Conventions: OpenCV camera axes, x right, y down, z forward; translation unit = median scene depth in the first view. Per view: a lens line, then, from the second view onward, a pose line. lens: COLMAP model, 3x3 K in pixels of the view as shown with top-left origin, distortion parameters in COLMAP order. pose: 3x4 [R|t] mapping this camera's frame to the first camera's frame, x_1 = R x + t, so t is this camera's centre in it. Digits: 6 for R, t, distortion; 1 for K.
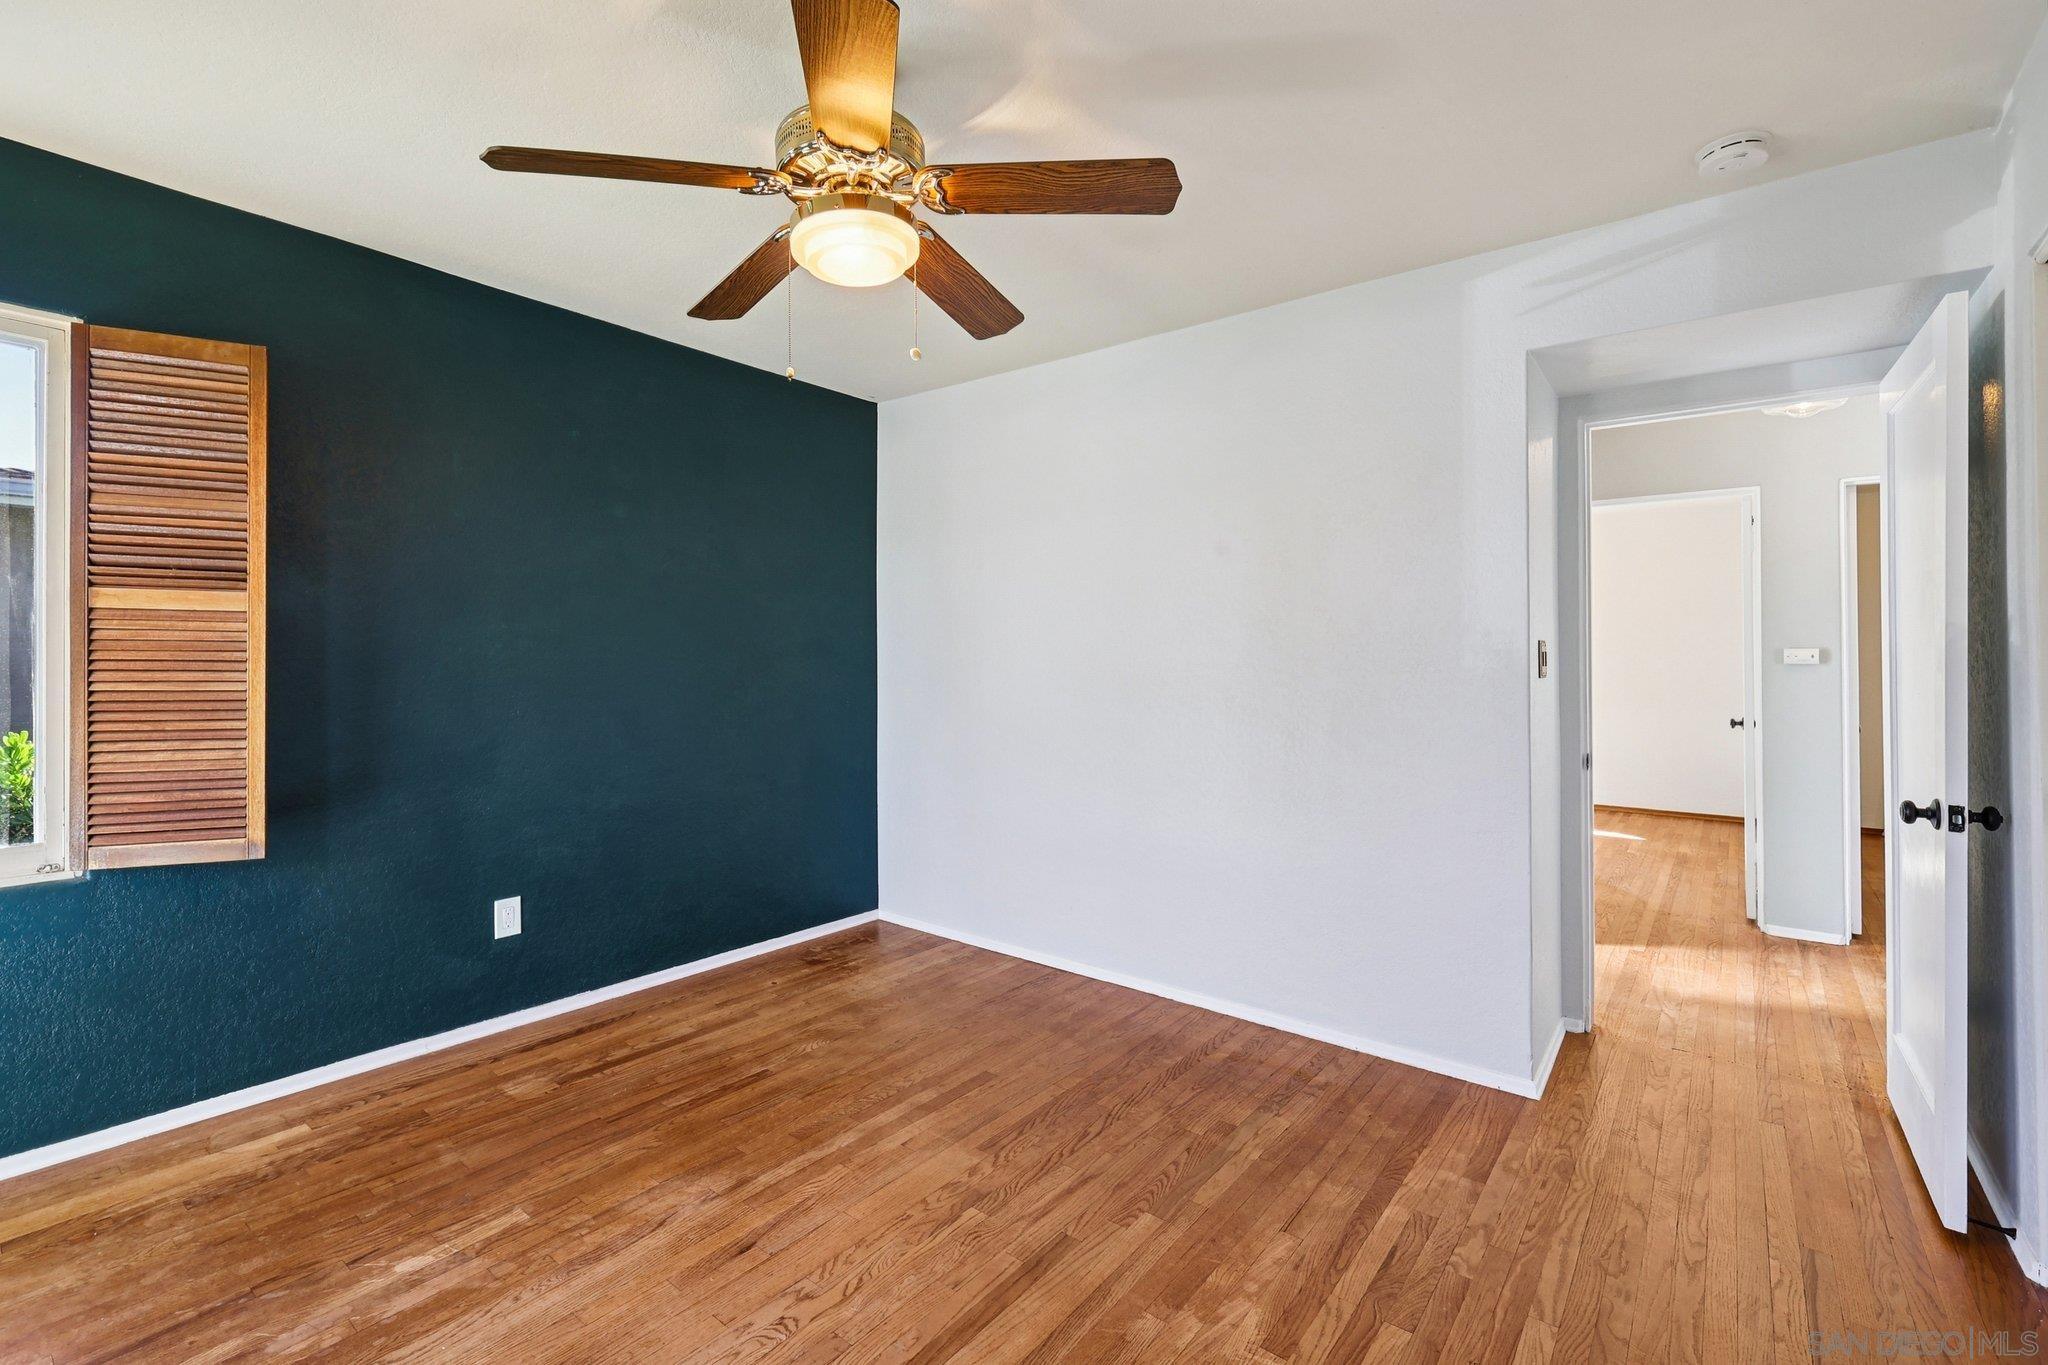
lens RADIAL K [[891.2, 0, 1028.3], [0, 891.2, 675.2], [0, 0, 1]] dist [0.003828, -0.000168]
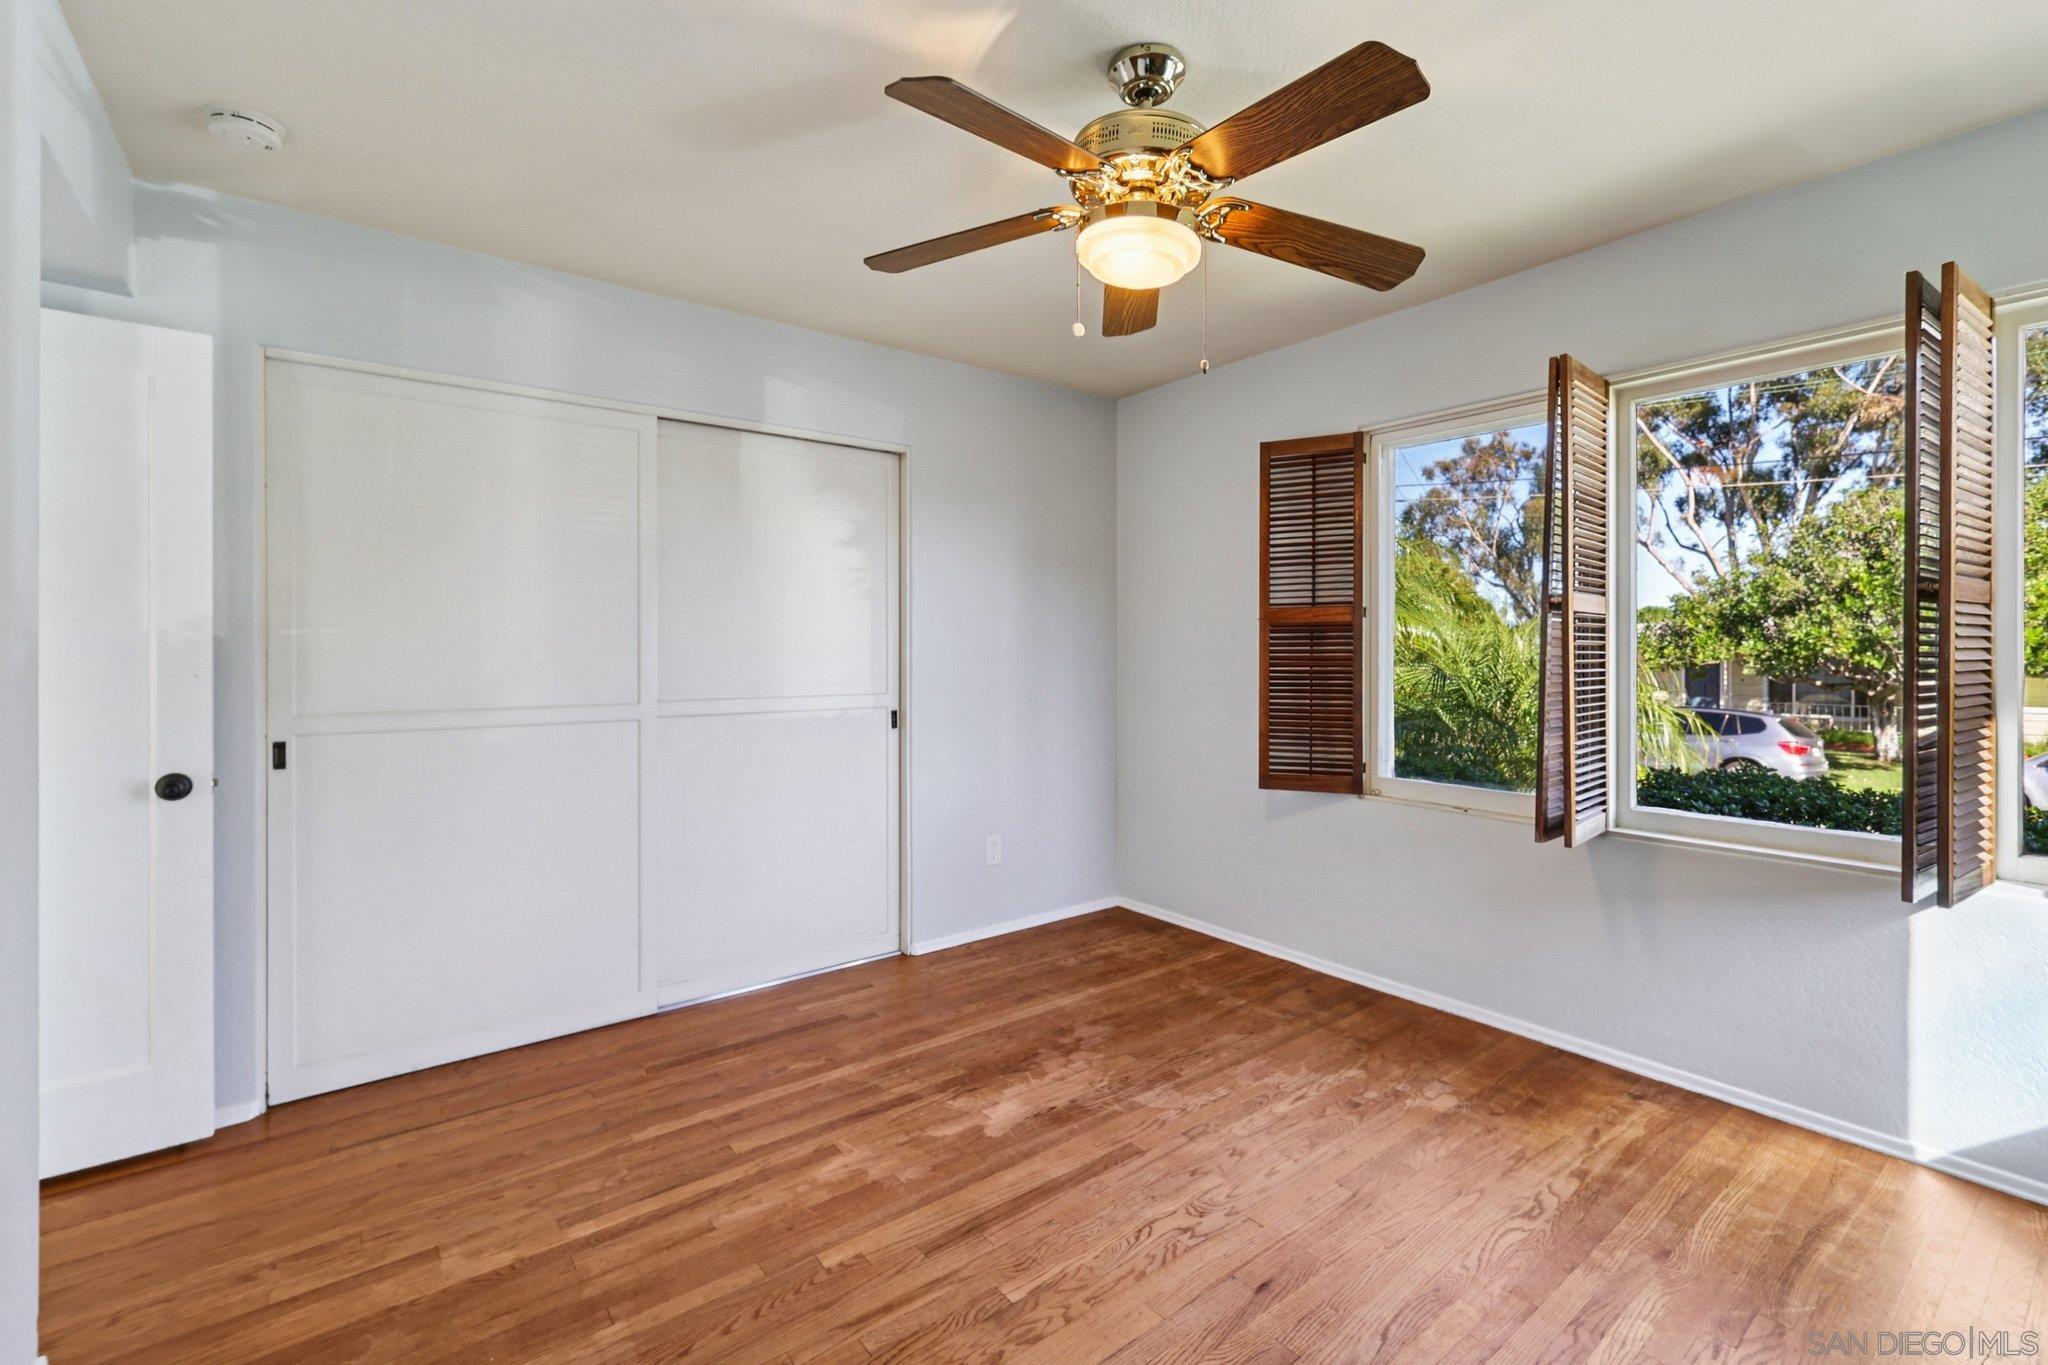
lens RADIAL K [[891.2, 0, 1043.5], [0, 891.2, 641.4], [0, 0, 1]] dist [0.003828, -0.000168]
pose [[-0.974084, 0.001881, 0.226180, -0.301963], [0.002540, 0.999993, 0.002623, -0.029367], [-0.226174, 0.003130, -0.974082, 1.934732]]
